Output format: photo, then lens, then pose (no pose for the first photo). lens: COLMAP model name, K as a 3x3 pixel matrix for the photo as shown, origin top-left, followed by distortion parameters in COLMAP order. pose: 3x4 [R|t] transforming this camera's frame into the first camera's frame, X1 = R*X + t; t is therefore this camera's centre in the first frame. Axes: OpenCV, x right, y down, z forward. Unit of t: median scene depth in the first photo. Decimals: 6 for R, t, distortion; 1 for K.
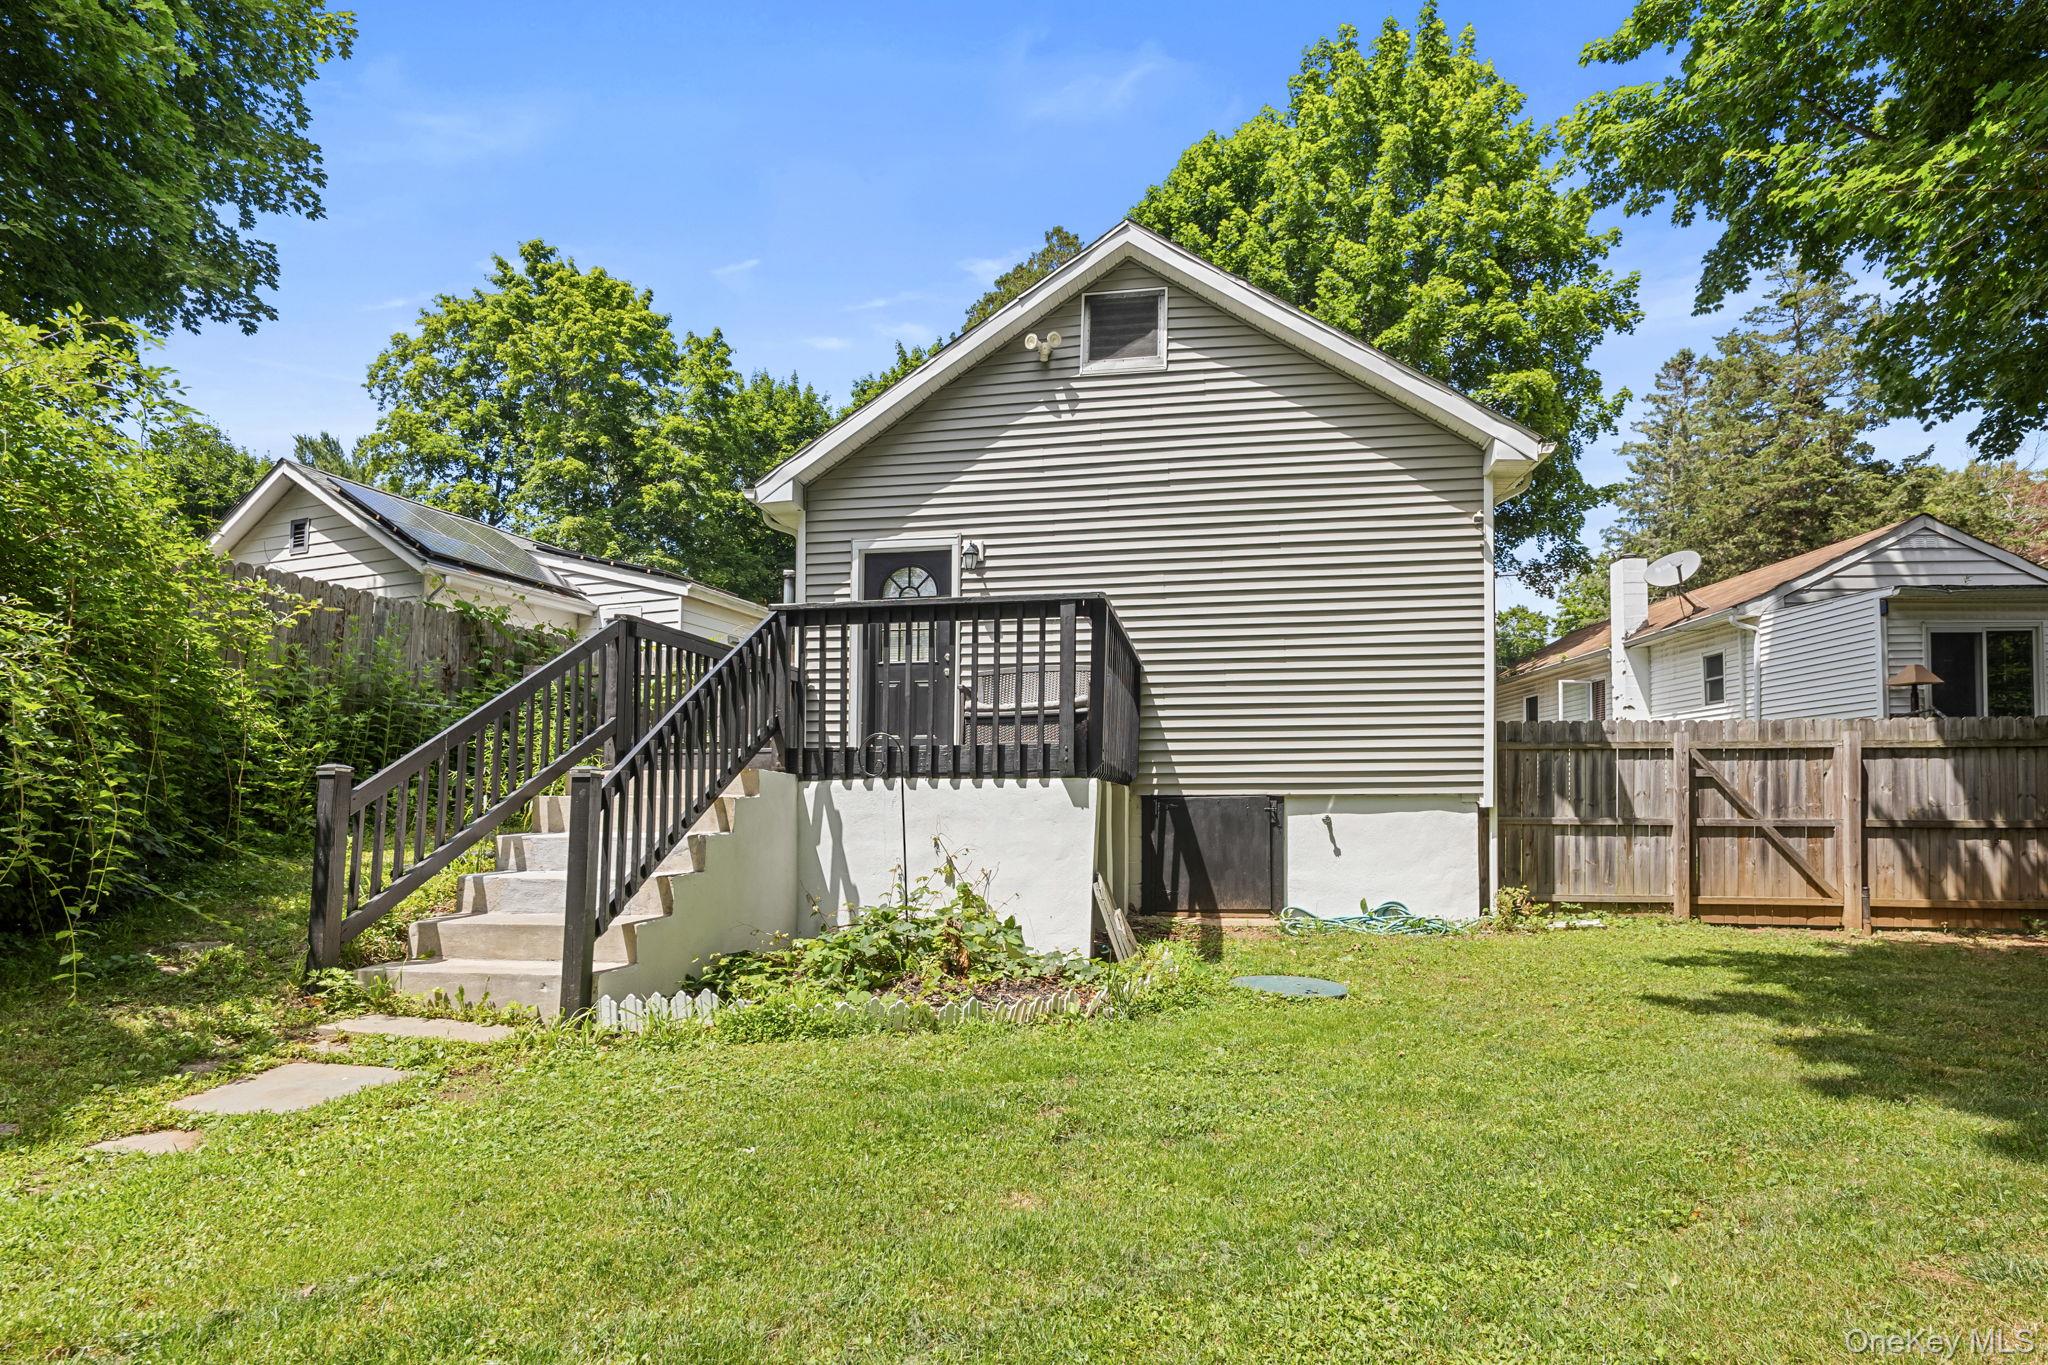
lens RADIAL K [[935.9, 0, 1024.0], [0, 935.9, 814.9], [0, 0, 1]] dist [-0.000240, 0.000080]
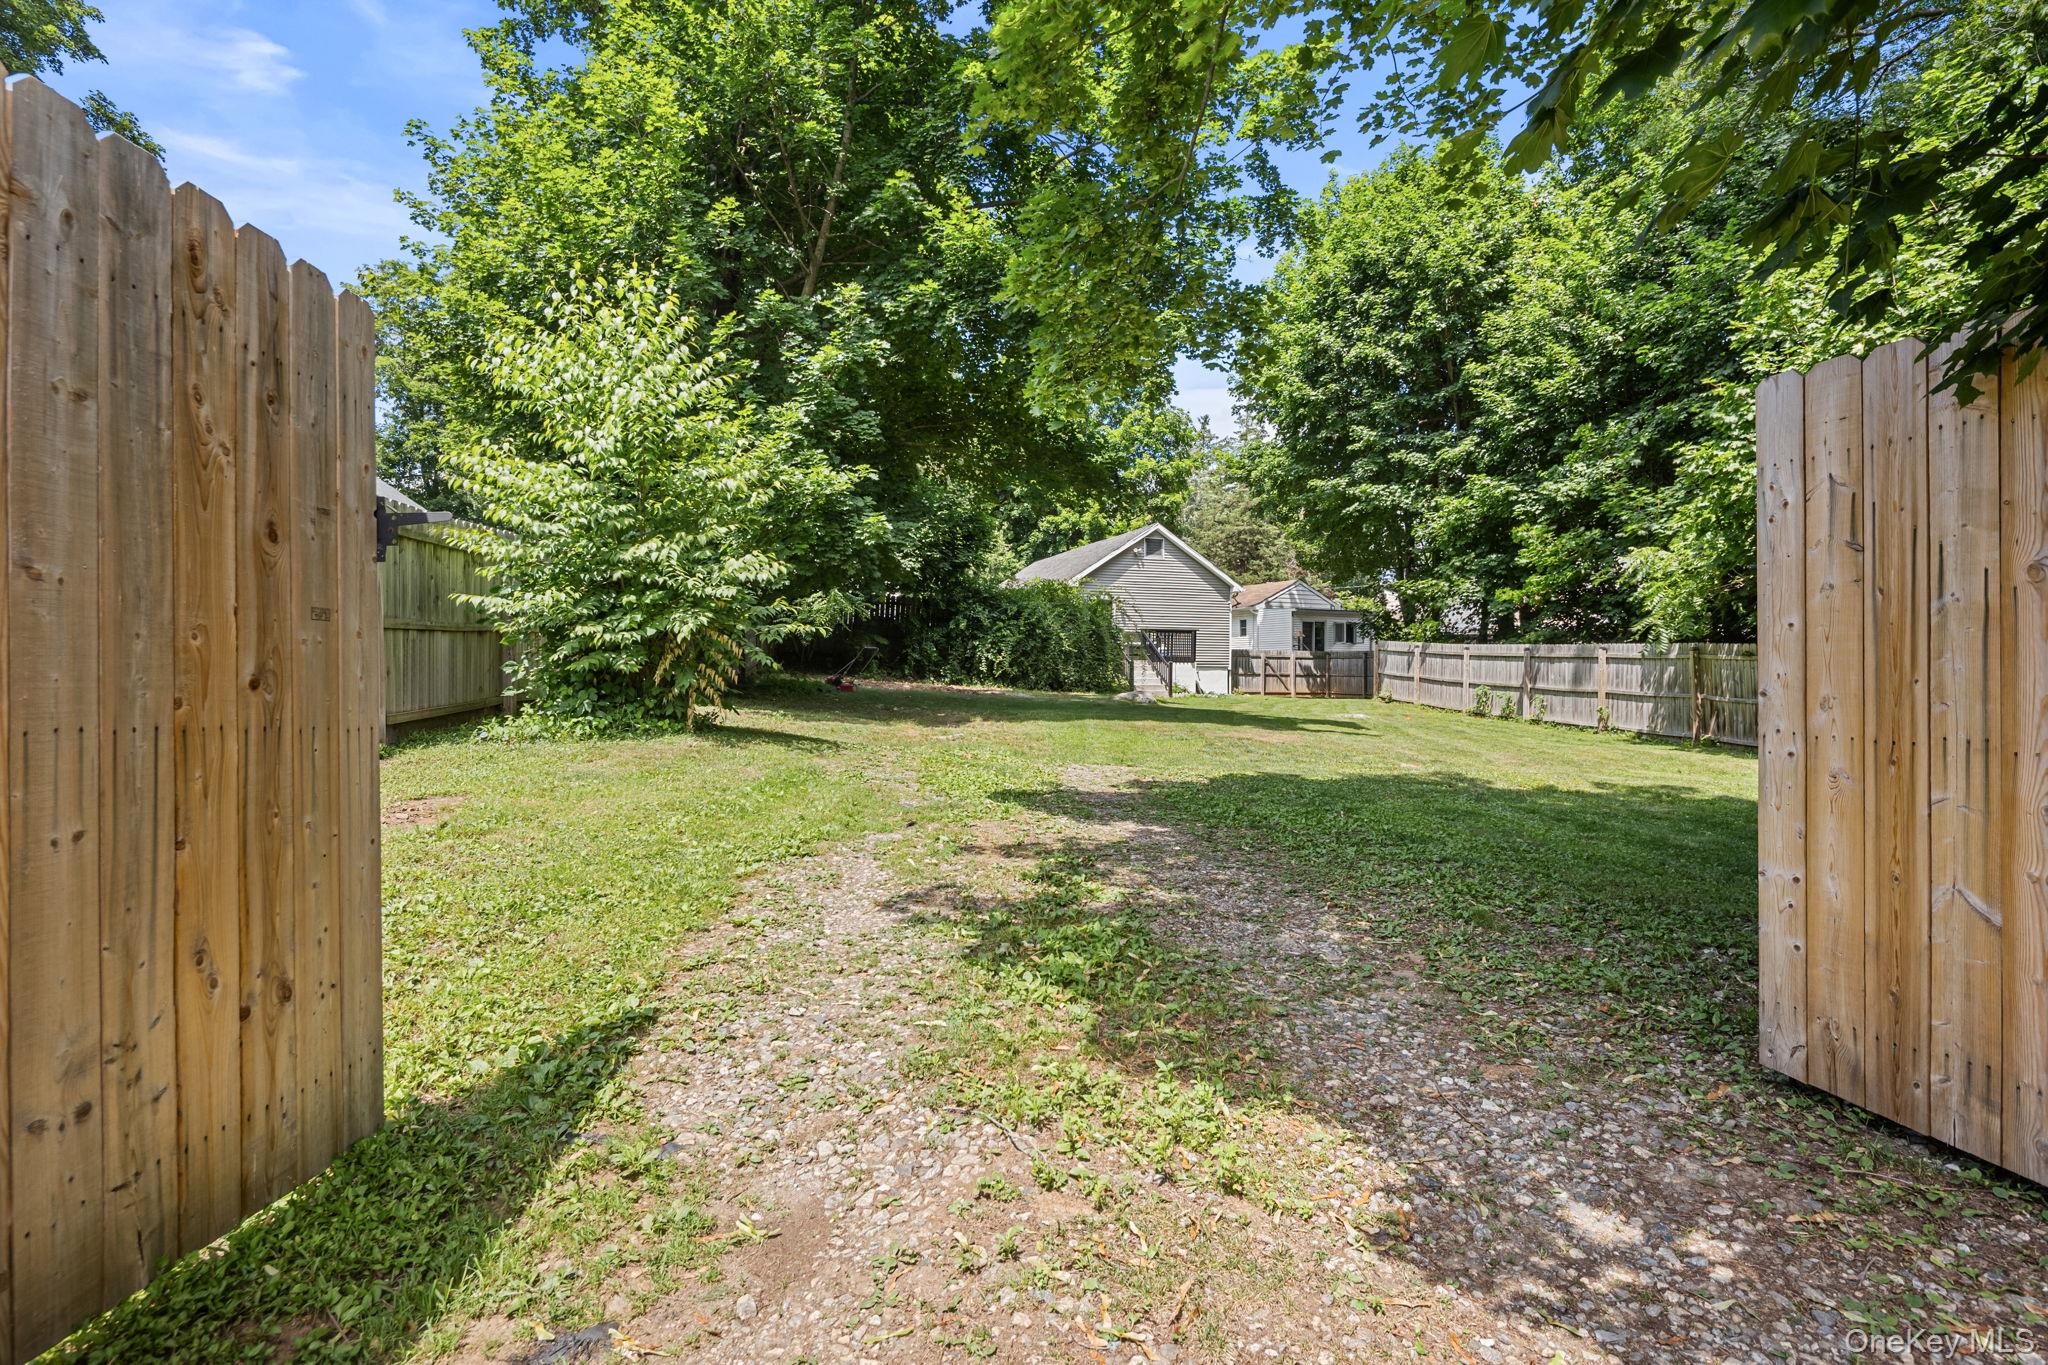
lens RADIAL K [[941.6, 0, 1015.2], [0, 941.6, 706.3], [0, 0, 1]] dist [-0.000477, 0.000409]
pose [[0.882137, -0.008124, 0.470922, -2.327117], [0.002872, 0.999925, 0.011871, 0.103339], [-0.470983, -0.009120, 0.882095, -2.270737]]
